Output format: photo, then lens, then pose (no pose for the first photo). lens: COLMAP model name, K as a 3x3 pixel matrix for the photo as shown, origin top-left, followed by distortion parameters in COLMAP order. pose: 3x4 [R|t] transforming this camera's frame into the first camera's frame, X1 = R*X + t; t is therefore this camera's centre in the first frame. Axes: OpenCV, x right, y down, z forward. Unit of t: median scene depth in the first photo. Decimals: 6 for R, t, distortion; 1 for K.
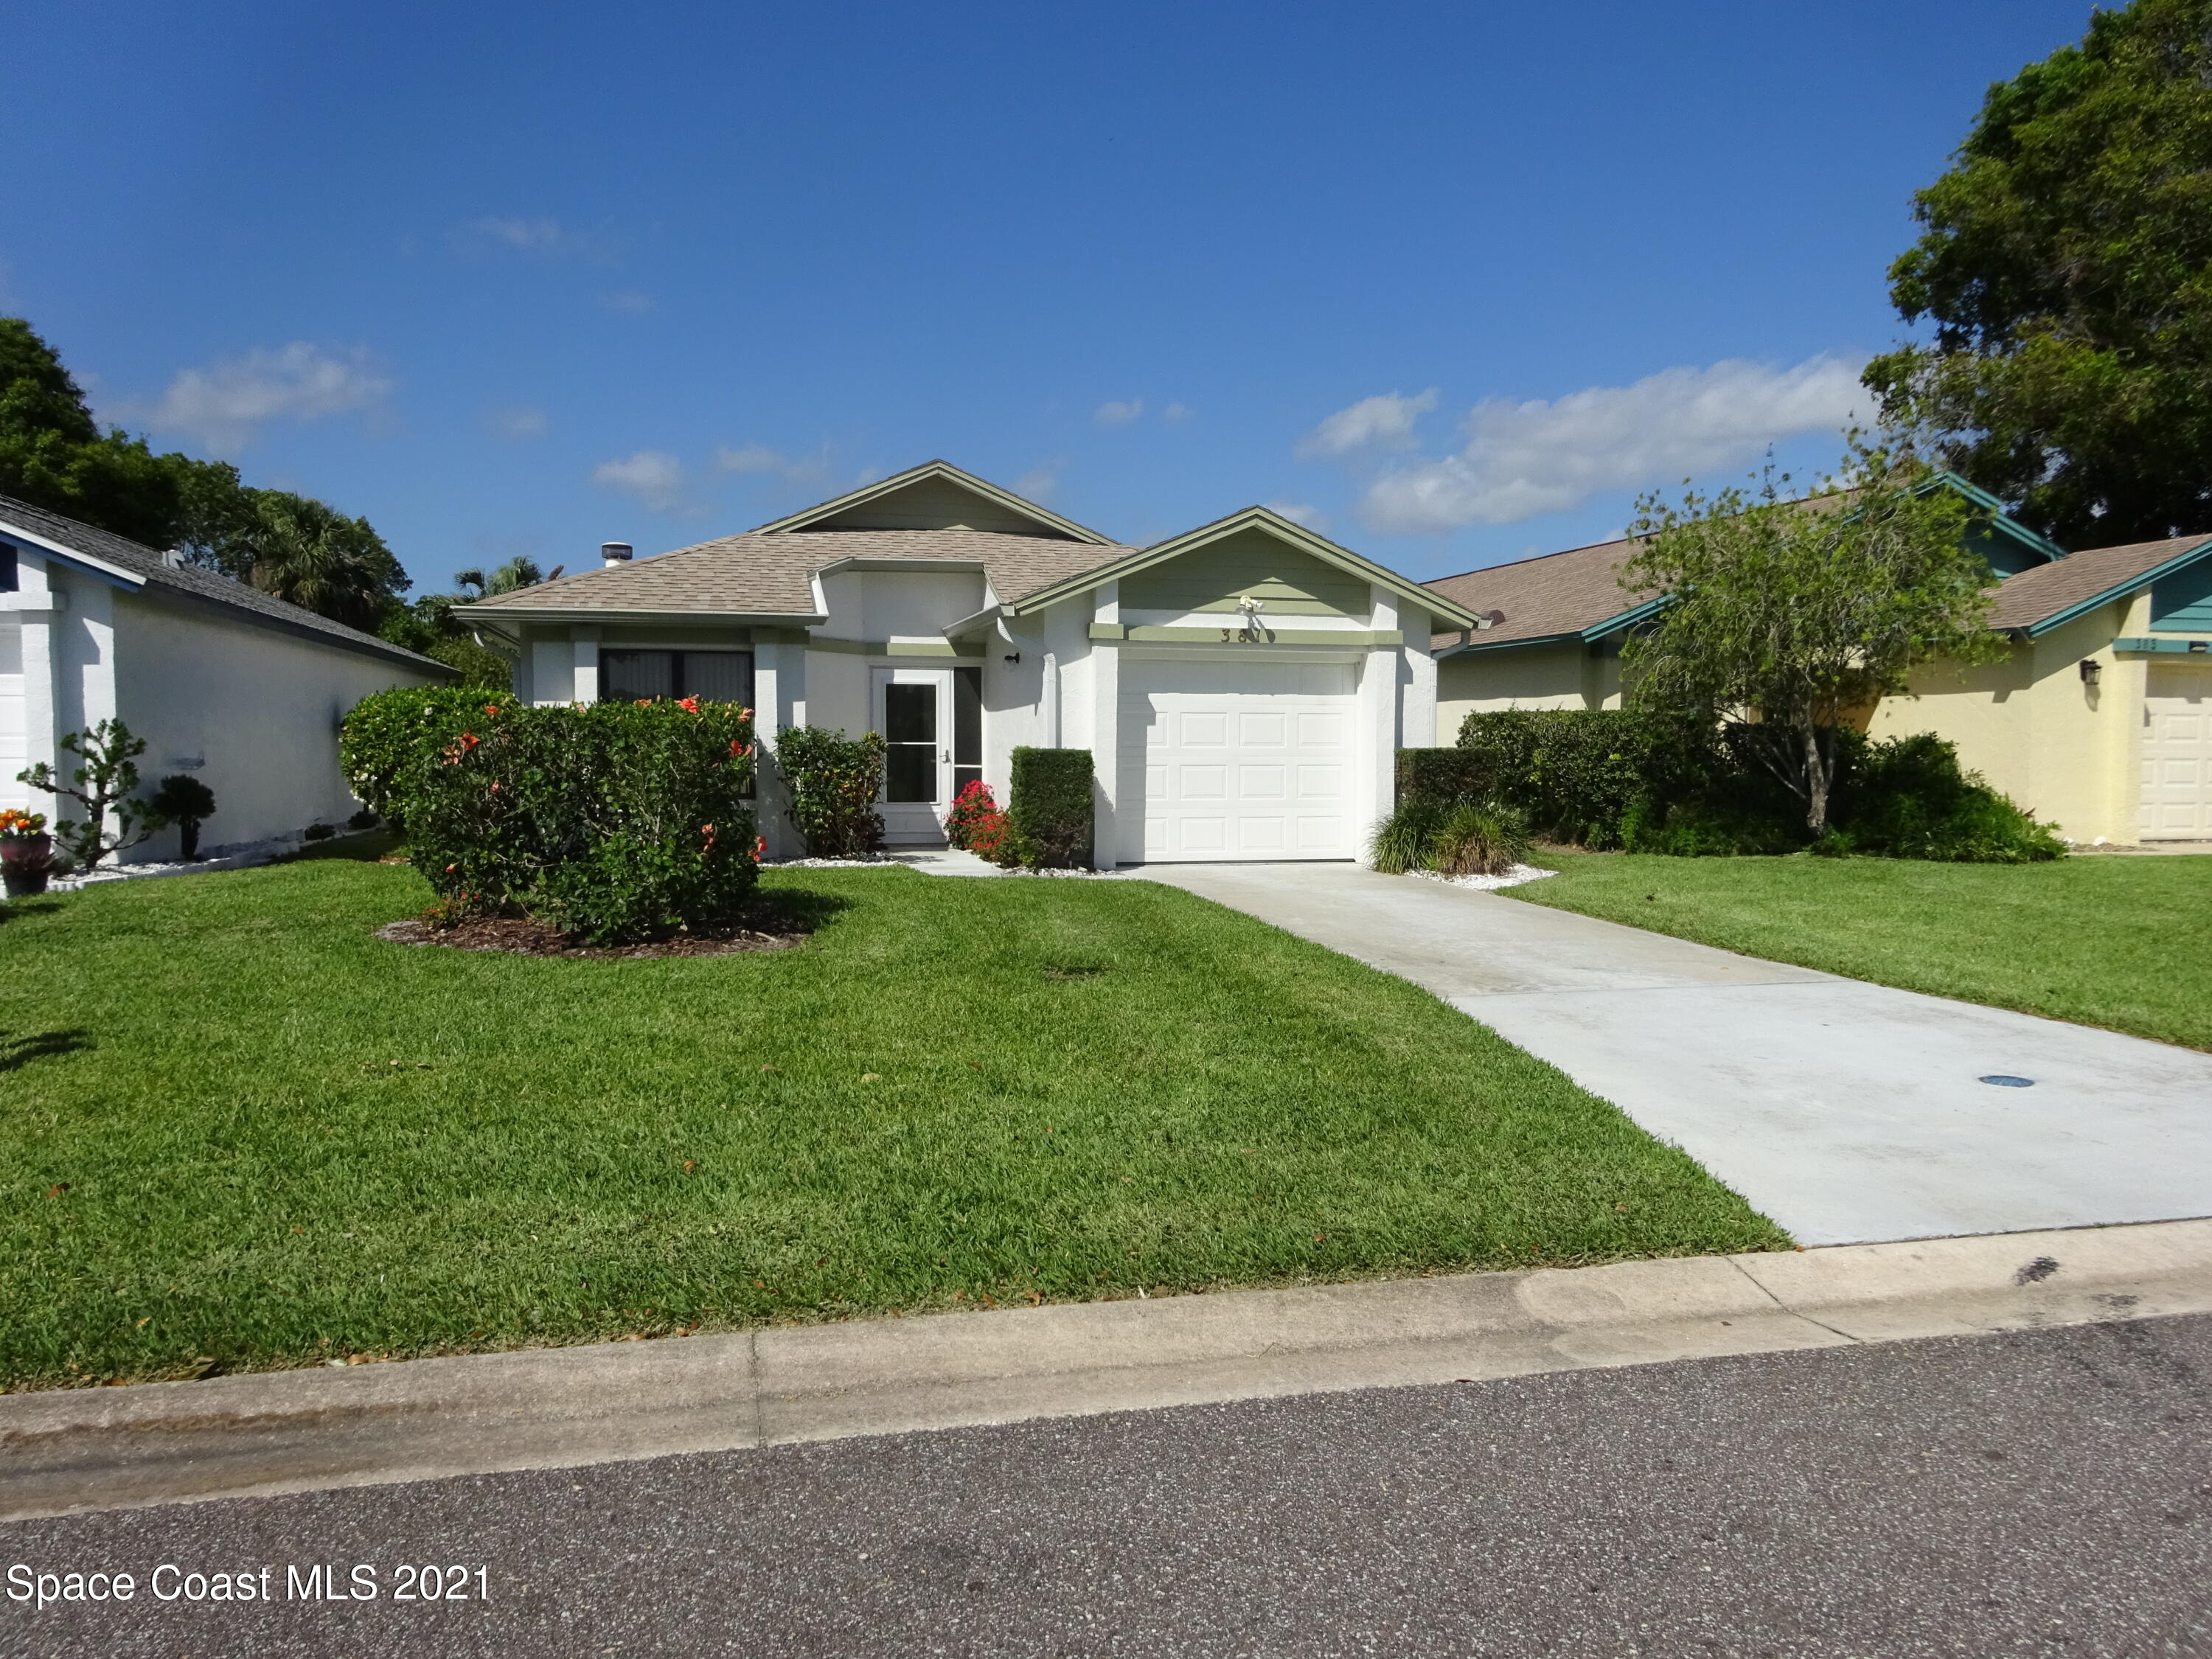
lens RADIAL K [[1693.2, 0, 1103.7], [0, 1693.2, 825.6], [0, 0, 1]] dist [0.028329, -0.004637]
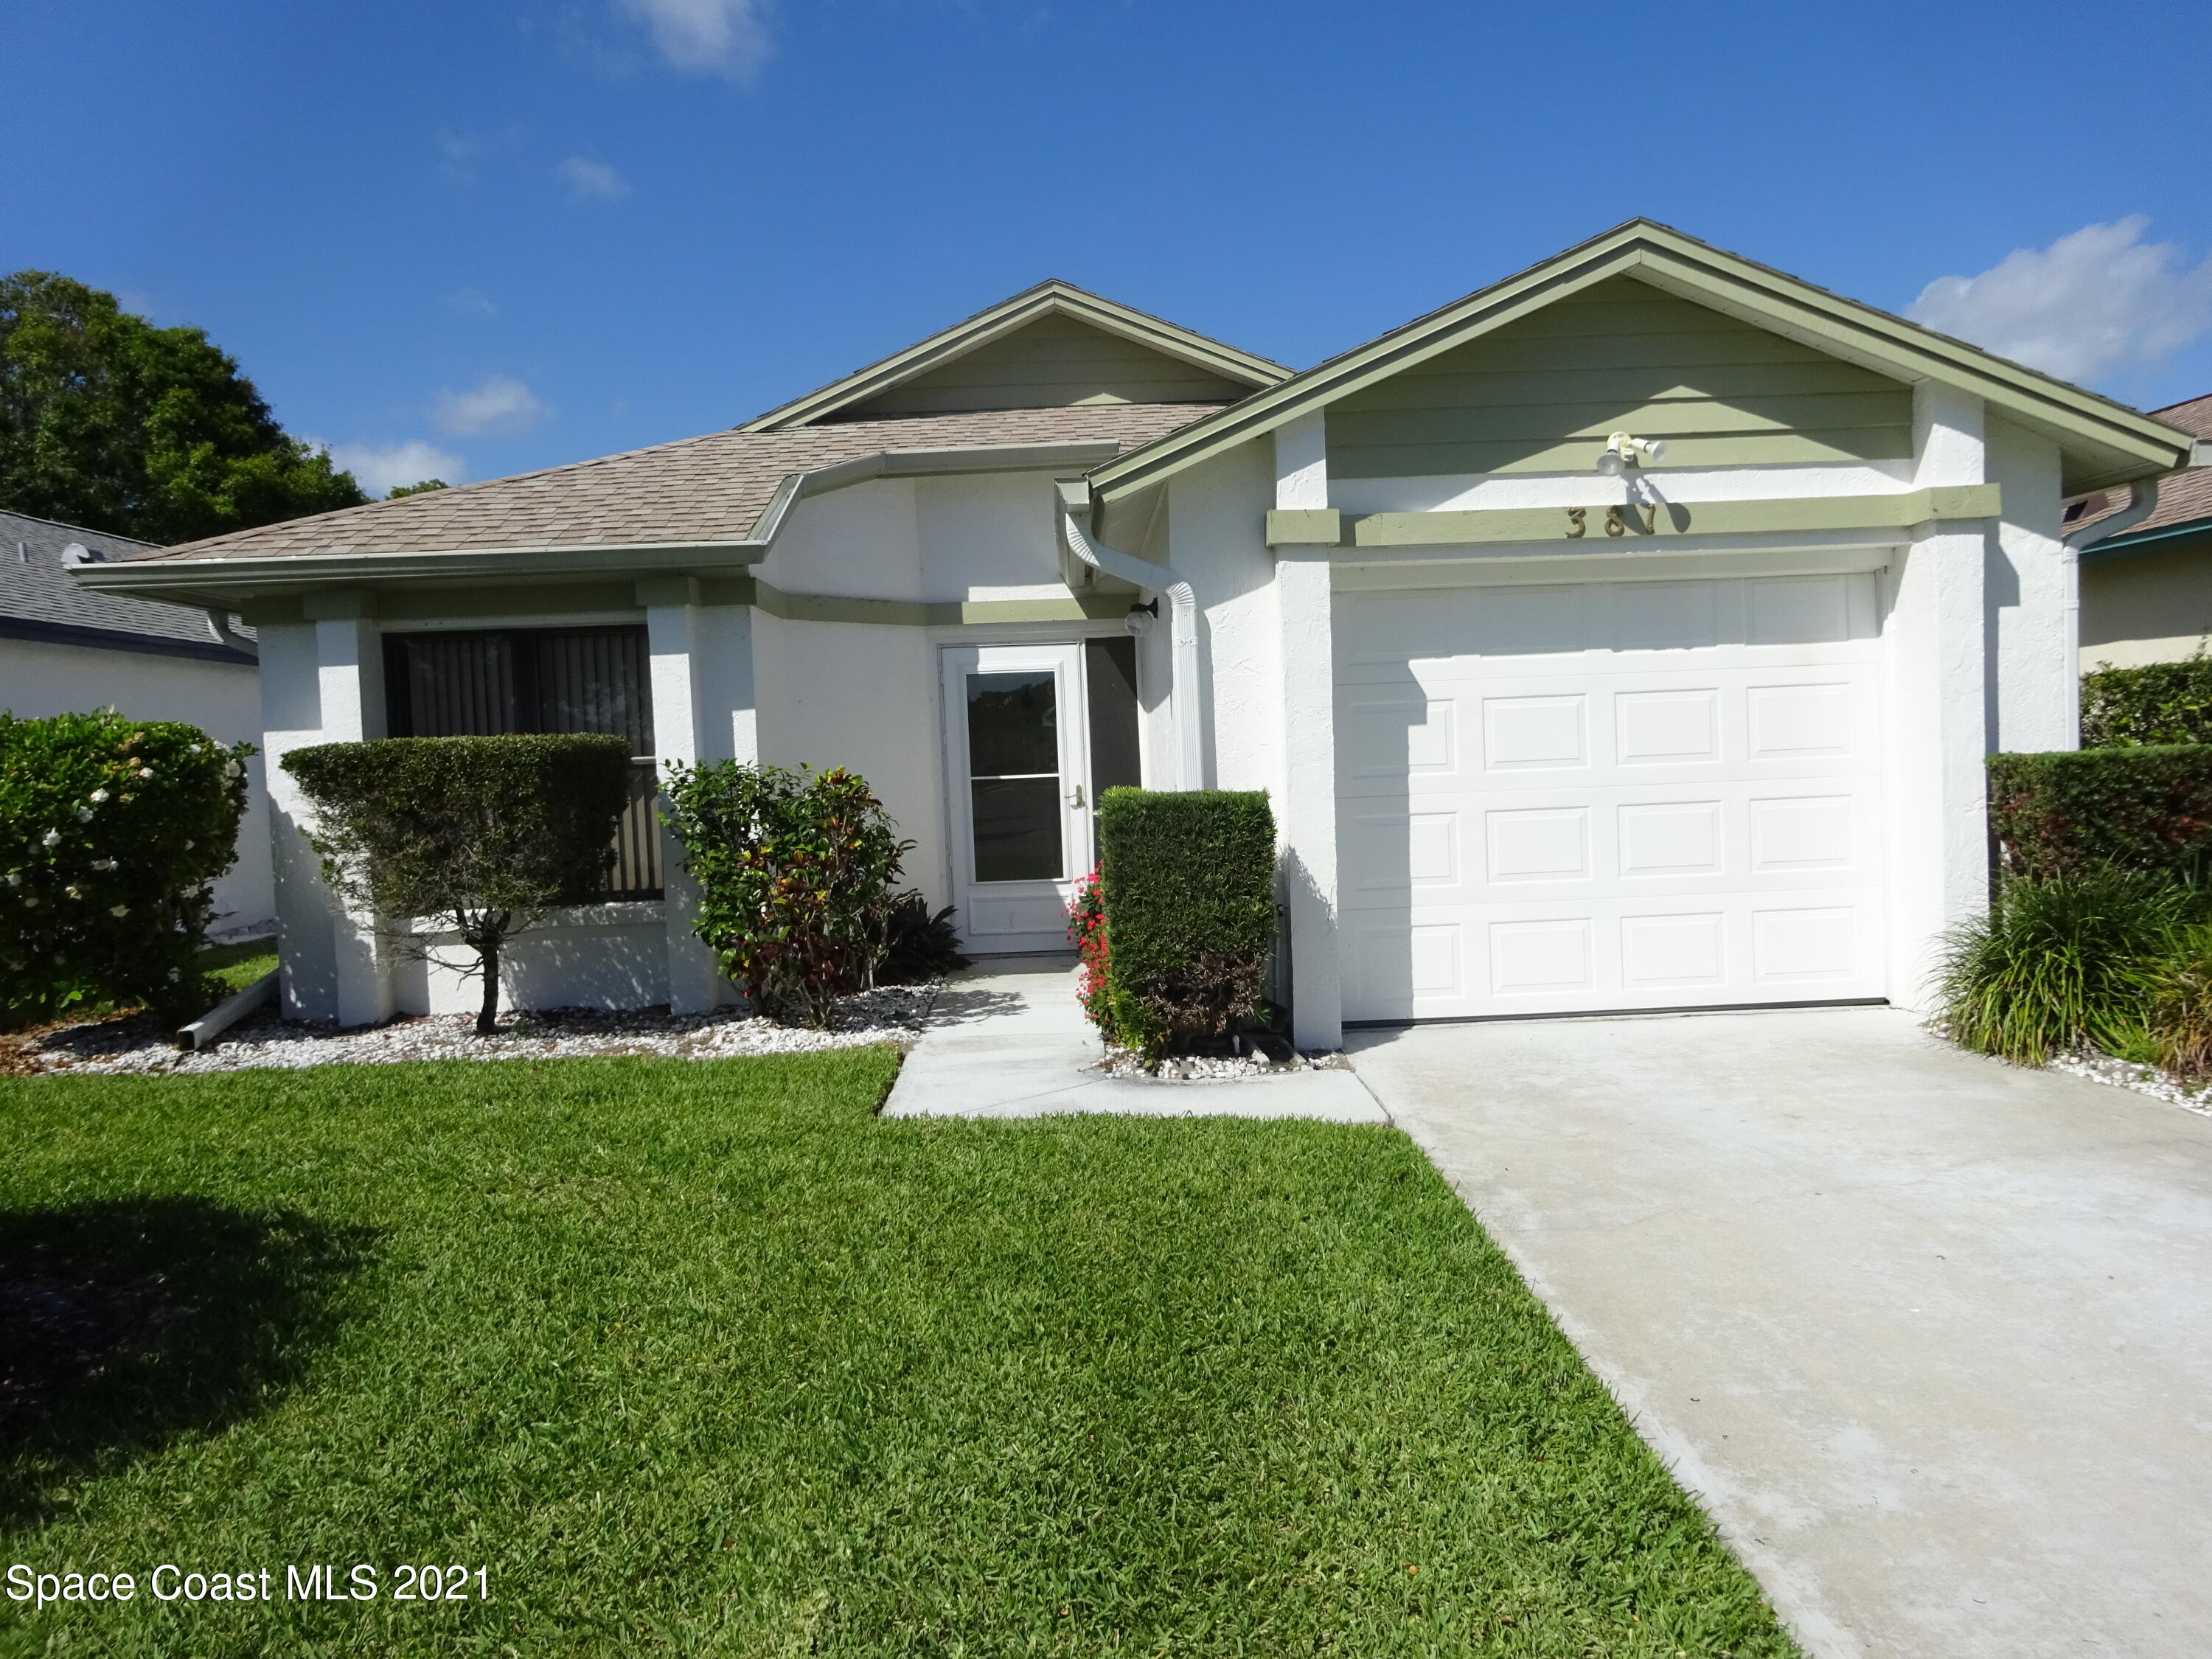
lens RADIAL K [[1693.2, 0, 1112.0], [0, 1693.2, 830.3], [0, 0, 1]] dist [0.028329, -0.004637]
pose [[0.977997, -0.033133, -0.205969, 0.040645], [0.033499, 0.999437, -0.001710, -0.032695], [0.205910, -0.005227, 0.978557, 0.520315]]
